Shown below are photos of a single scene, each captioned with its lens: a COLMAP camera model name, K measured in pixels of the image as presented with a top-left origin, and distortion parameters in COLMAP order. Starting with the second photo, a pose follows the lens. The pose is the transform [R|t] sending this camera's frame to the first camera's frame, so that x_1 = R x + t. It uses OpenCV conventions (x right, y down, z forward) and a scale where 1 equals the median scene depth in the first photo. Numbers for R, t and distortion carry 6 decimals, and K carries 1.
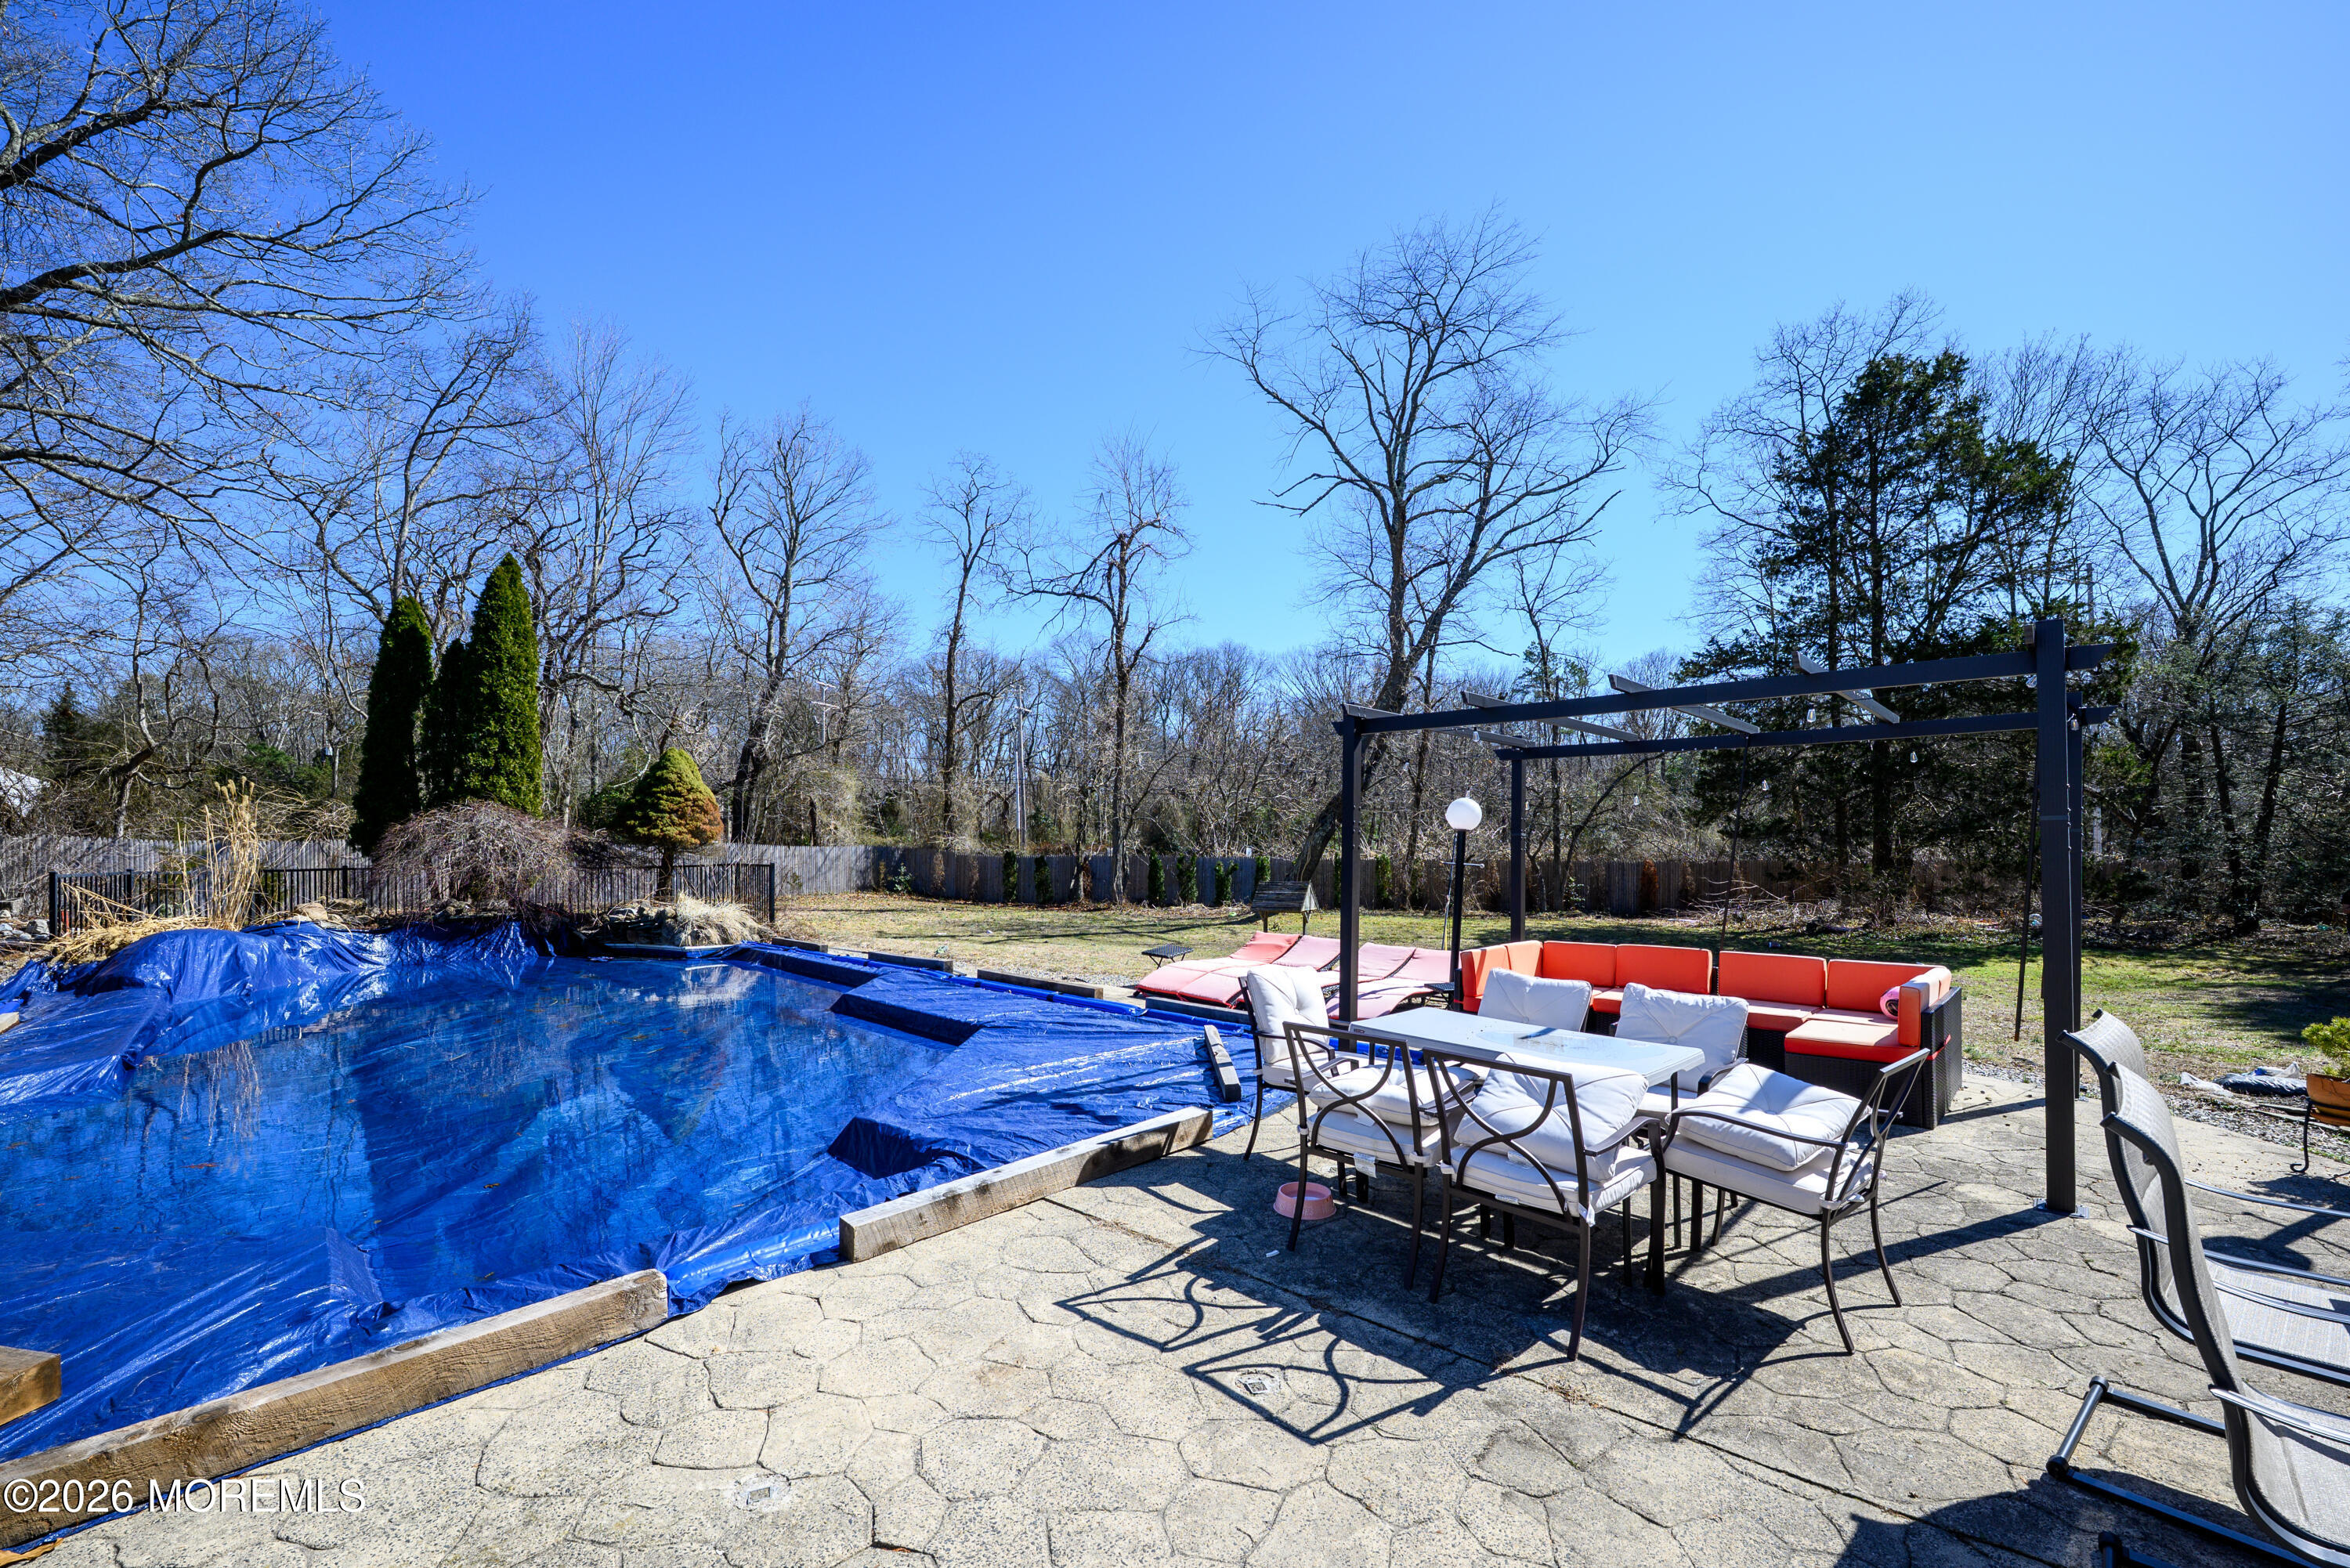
lens RADIAL K [[965.4, 0, 1168.2], [0, 965.4, 792.8], [0, 0, 1]] dist [-0.024224, 0.000181]
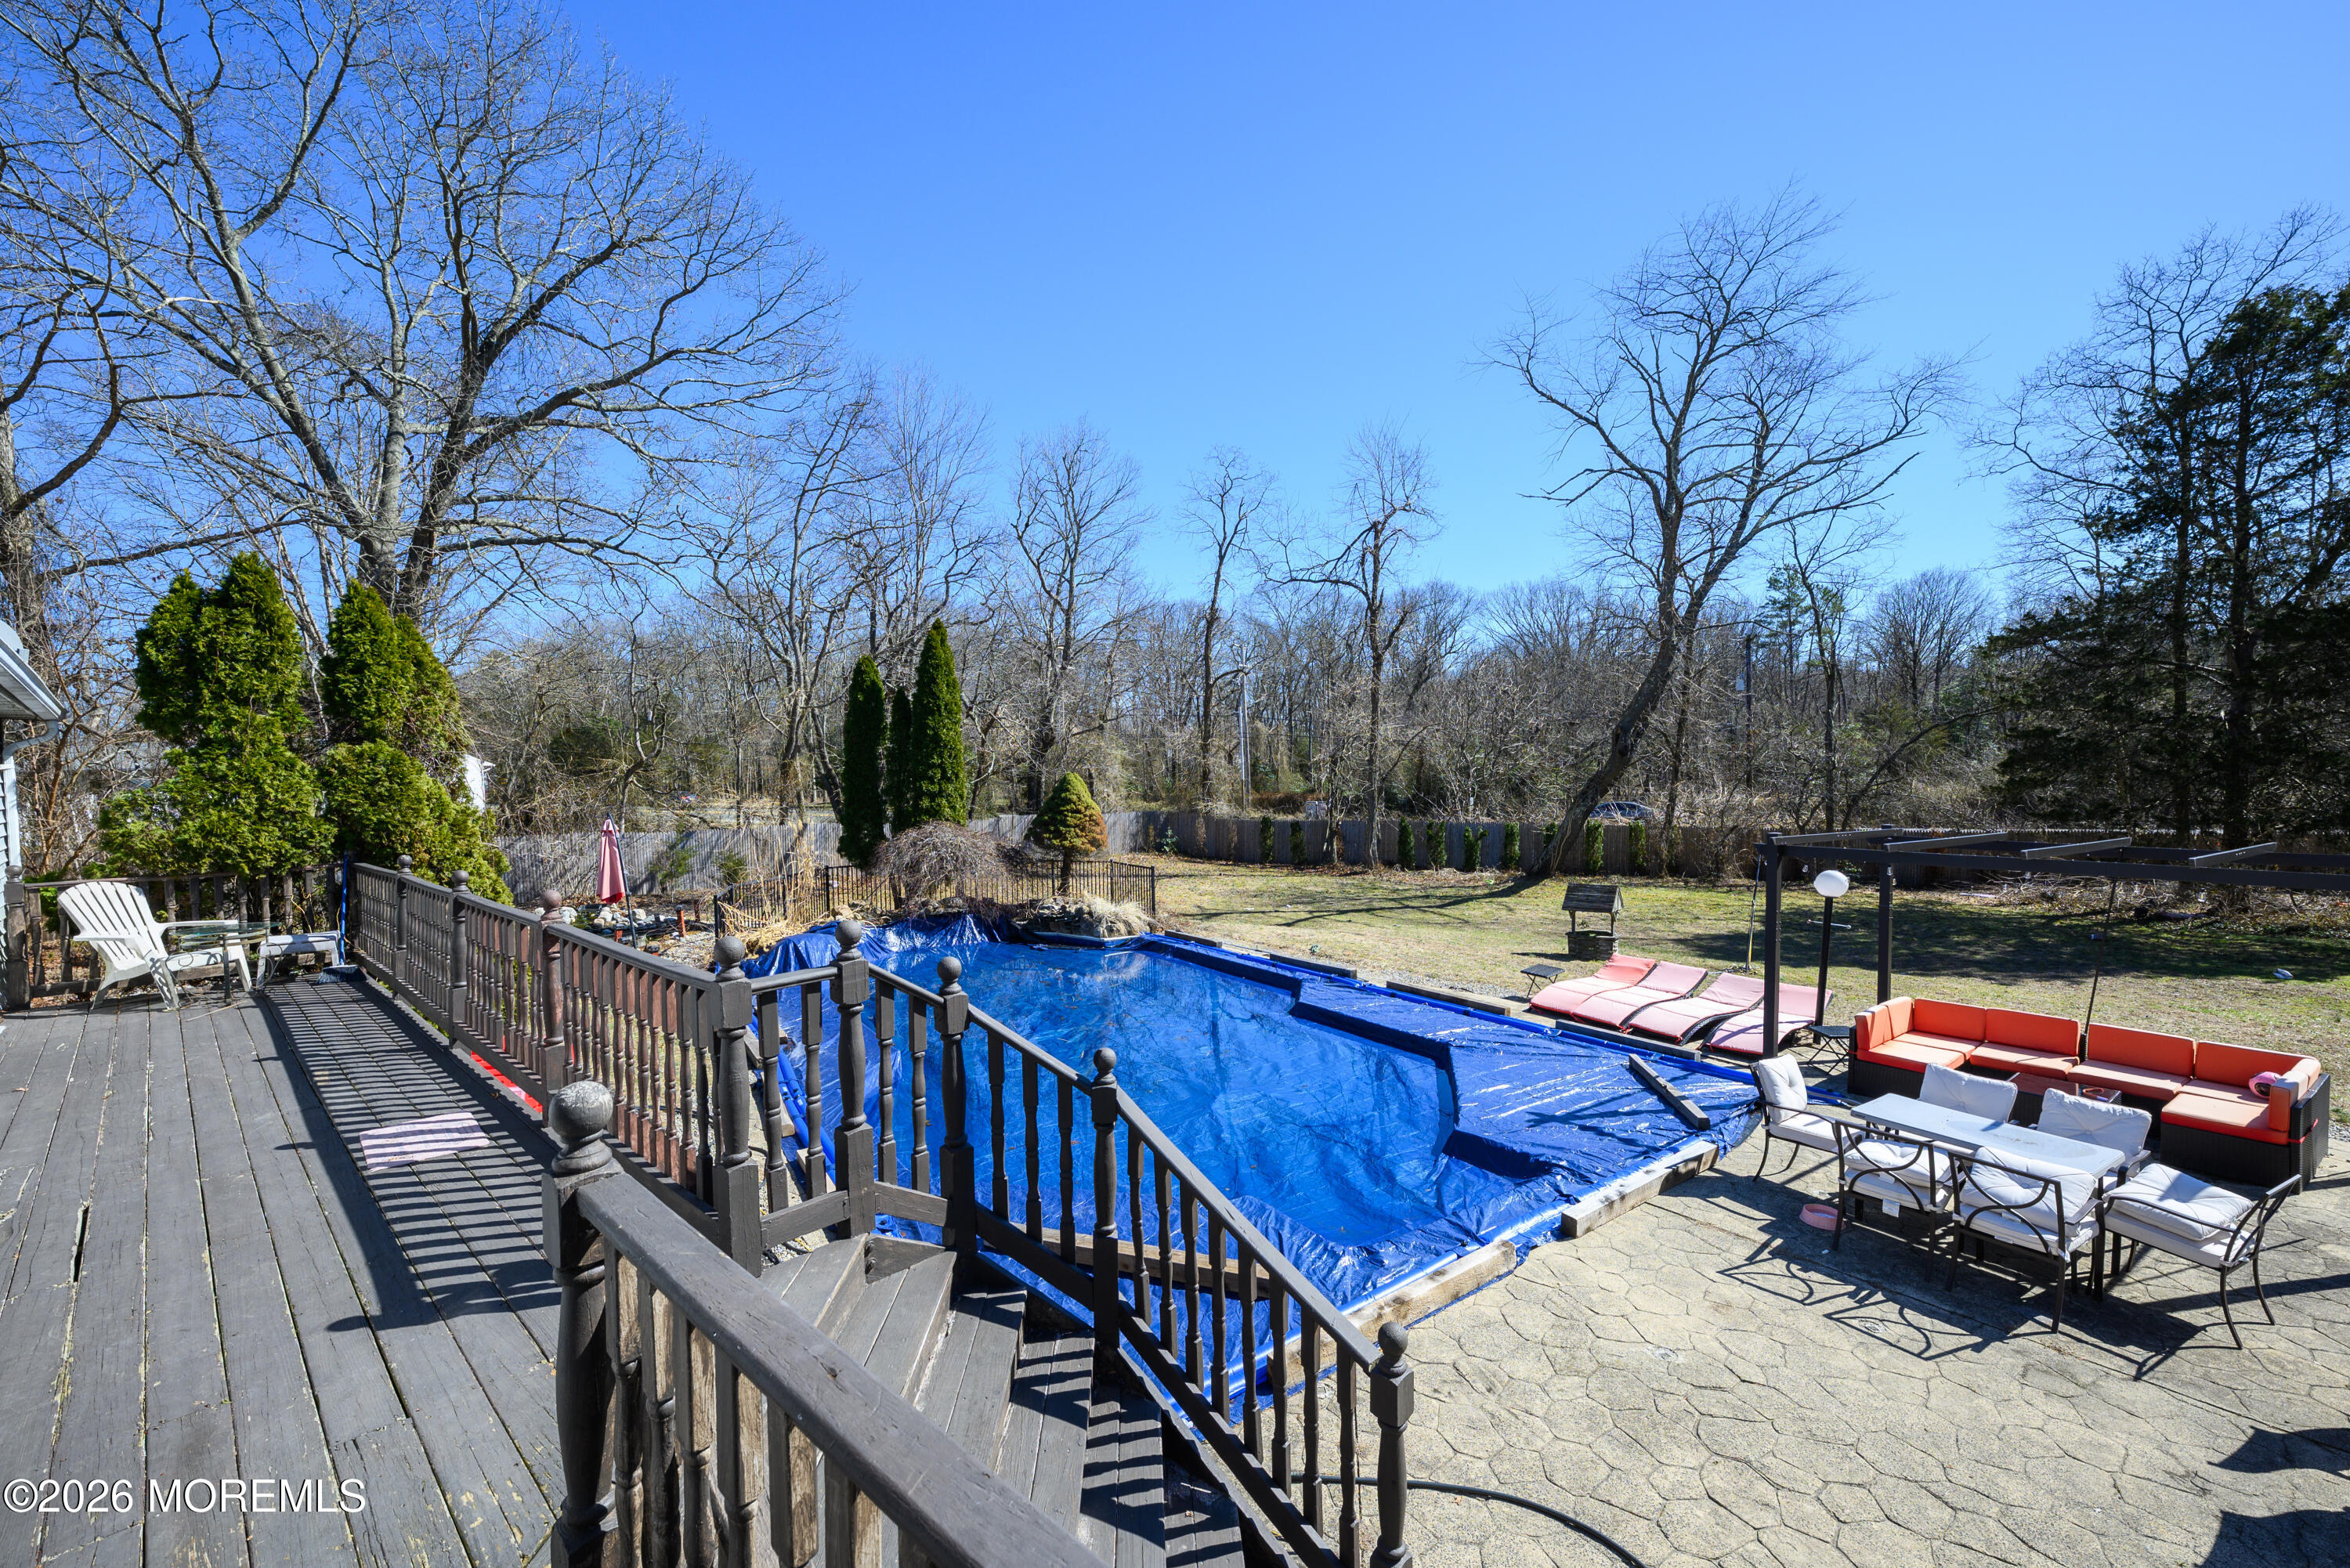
lens RADIAL K [[947.0, 0, 1175.0], [0, 947.0, 784.0], [0, 0, 1]] dist [-0.001046, -0.000369]
pose [[0.980770, -0.007609, -0.195021, -0.147017], [0.018818, 0.998271, 0.055691, -0.099555], [0.194260, -0.058290, 0.979217, -0.176084]]
